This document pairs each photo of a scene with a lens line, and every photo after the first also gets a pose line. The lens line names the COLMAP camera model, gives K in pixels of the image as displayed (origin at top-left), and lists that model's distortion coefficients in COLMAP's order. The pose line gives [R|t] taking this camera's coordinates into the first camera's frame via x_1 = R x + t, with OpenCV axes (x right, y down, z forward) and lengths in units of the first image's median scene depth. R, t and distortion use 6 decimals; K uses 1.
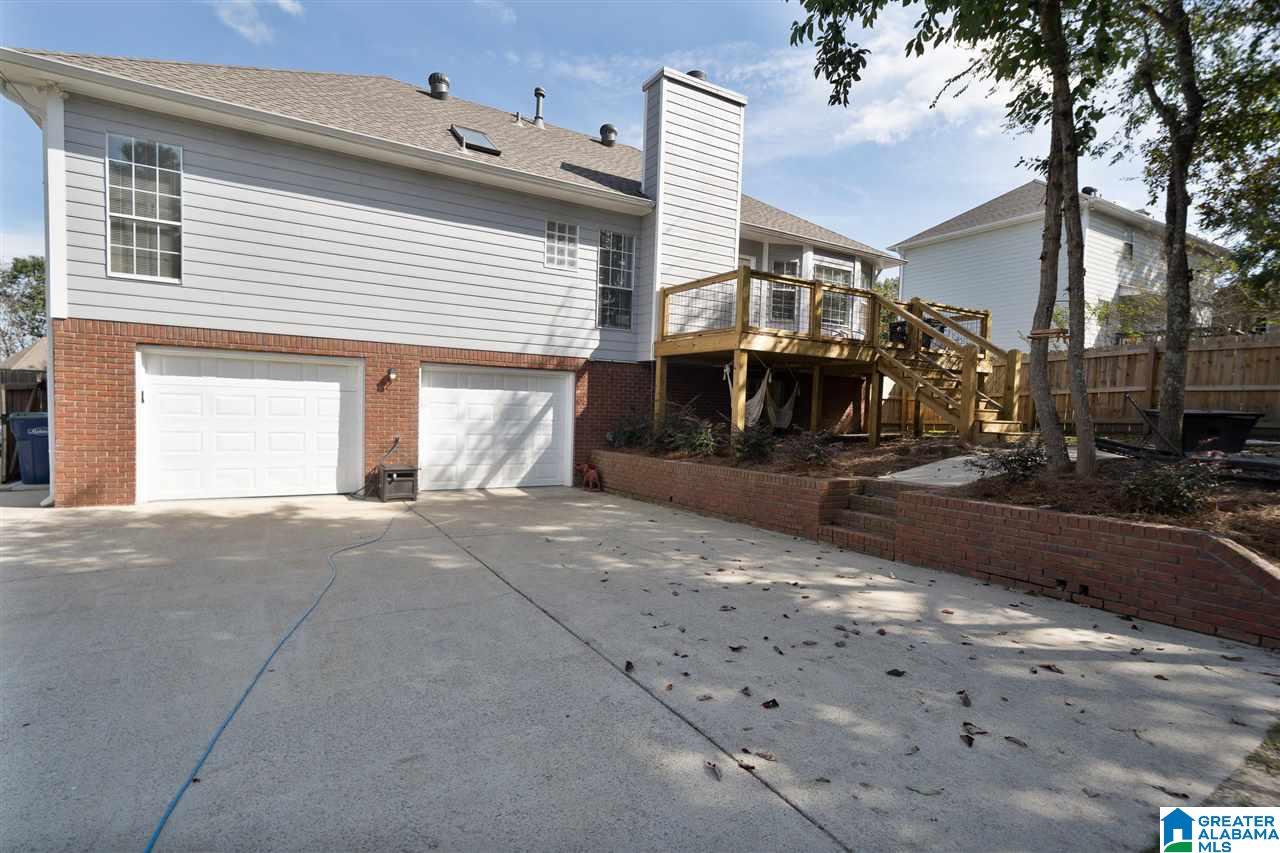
lens RADIAL K [[624.4, 0, 637.1], [0, 624.4, 437.5], [0, 0, 1]] dist [0.007193, 0.001070]
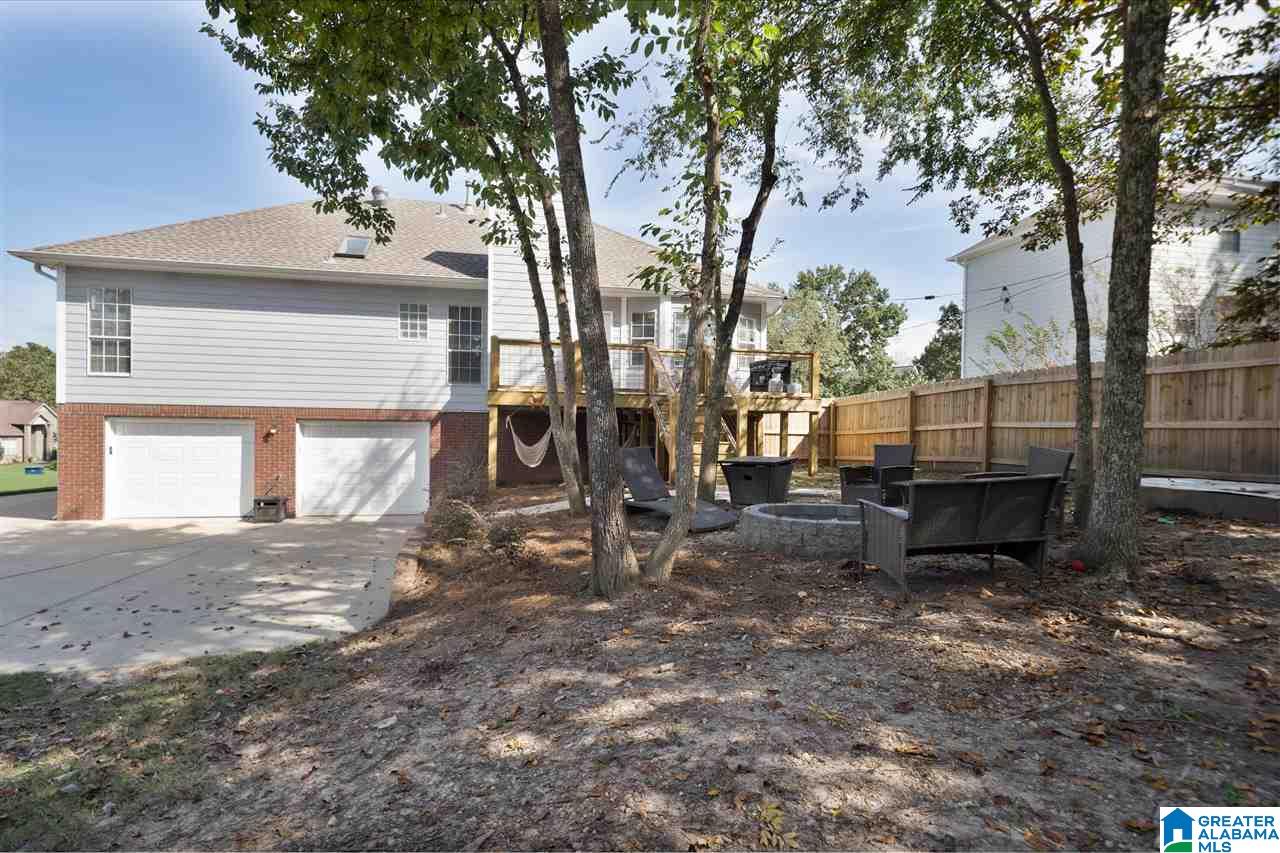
lens RADIAL K [[672.3, 0, 624.3], [0, 672.3, 427.6], [0, 0, 1]] dist [0.025510, -0.000938]
pose [[0.942736, -0.018518, -0.333025, 0.746150], [-0.000744, 0.998338, -0.057621, -0.019379], [0.333538, 0.054569, 0.941156, -0.120914]]
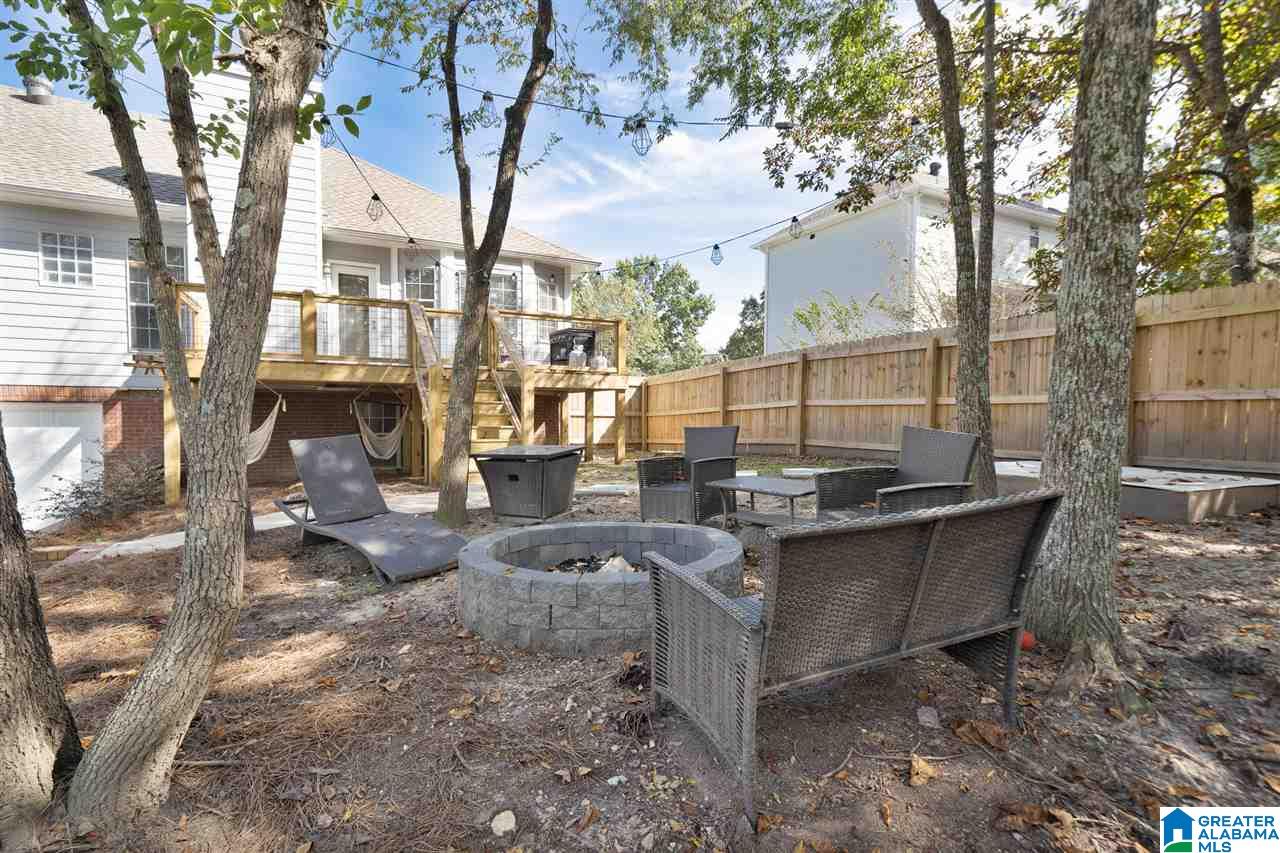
lens RADIAL K [[624.4, 0, 636.6], [0, 624.4, 434.1], [0, 0, 1]] dist [0.007193, 0.001070]
pose [[0.997533, -0.023877, -0.066021, 0.752366], [0.022617, 0.999549, -0.019774, -0.029059], [0.066463, 0.018232, 0.997622, 0.183724]]
